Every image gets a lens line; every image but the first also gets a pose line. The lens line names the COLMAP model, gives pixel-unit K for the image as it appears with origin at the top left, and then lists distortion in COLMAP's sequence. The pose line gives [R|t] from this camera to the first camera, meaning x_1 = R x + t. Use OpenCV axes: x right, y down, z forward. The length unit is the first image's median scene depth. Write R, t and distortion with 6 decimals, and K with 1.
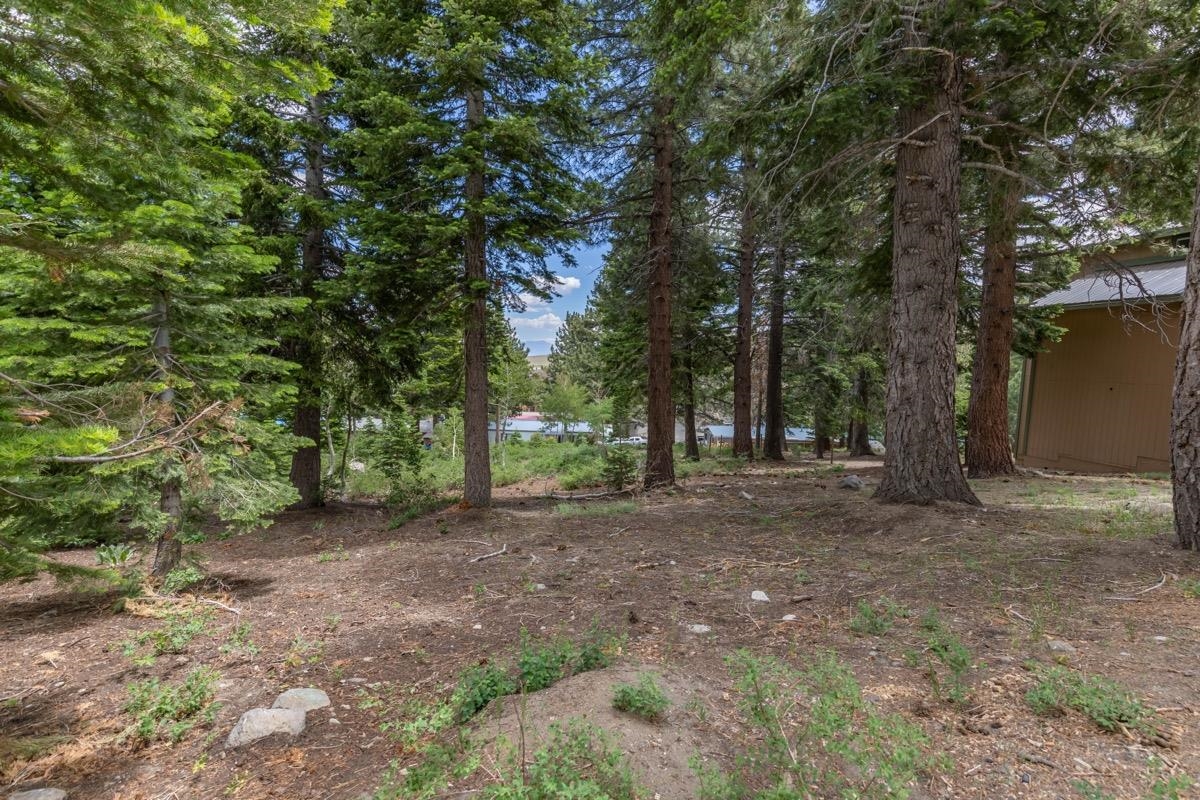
lens RADIAL K [[536.9, 0, 600.0], [0, 536.9, 400.0], [0, 0, 1]] dist [0.000079, -0.000069]
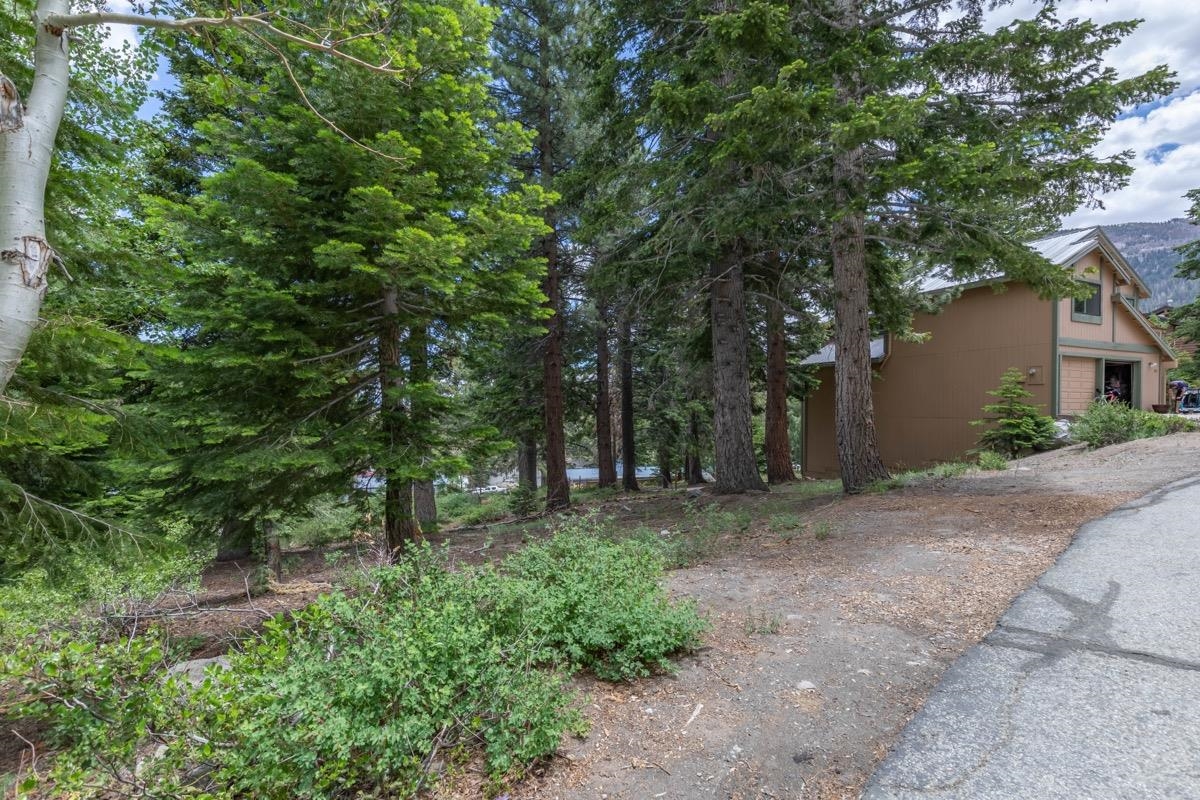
lens RADIAL K [[536.9, 0, 600.0], [0, 536.9, 400.0], [0, 0, 1]] dist [0.000079, -0.000069]
pose [[0.958096, -0.027502, 0.285123, -0.100724], [0.053132, 0.995170, -0.082547, 0.007390], [-0.281475, 0.094237, 0.954930, -0.178367]]
